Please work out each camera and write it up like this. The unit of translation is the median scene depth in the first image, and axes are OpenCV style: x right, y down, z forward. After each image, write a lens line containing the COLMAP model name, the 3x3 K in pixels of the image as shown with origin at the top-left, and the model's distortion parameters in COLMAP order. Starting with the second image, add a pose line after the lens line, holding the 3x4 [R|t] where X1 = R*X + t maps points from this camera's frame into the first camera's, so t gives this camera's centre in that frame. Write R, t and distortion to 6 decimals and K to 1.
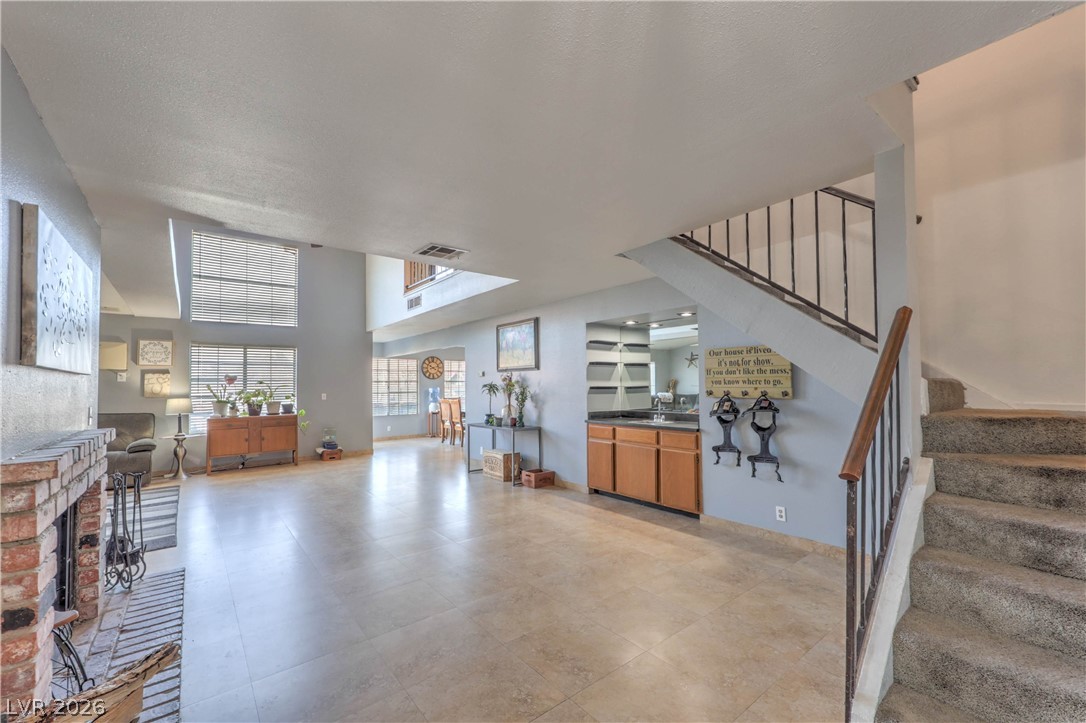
lens RADIAL K [[439.3, 0, 547.5], [0, 439.3, 375.9], [0, 0, 1]] dist [0.012087, 0.000047]
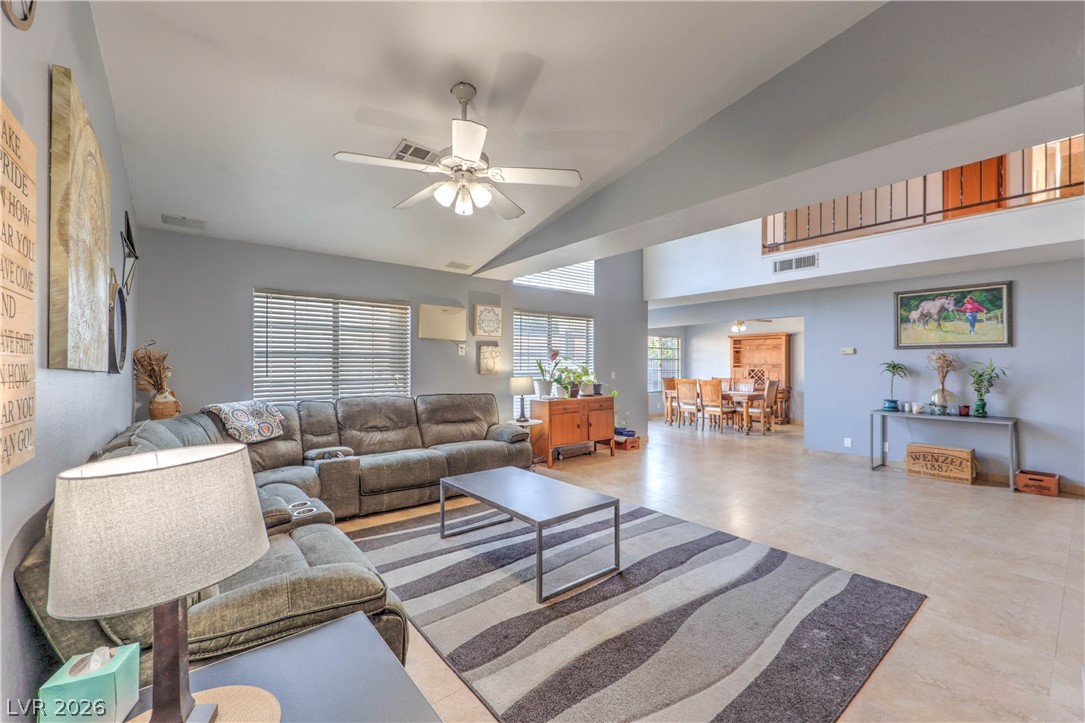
lens RADIAL K [[434.5, 0, 542.5], [0, 434.5, 361.5], [0, 0, 1]] dist [-0.001467, -0.000105]
pose [[0.999908, 0.012366, -0.005619, -1.281352], [-0.012277, 0.999804, 0.015555, 0.016097], [0.005810, -0.015484, 0.999863, 0.300160]]
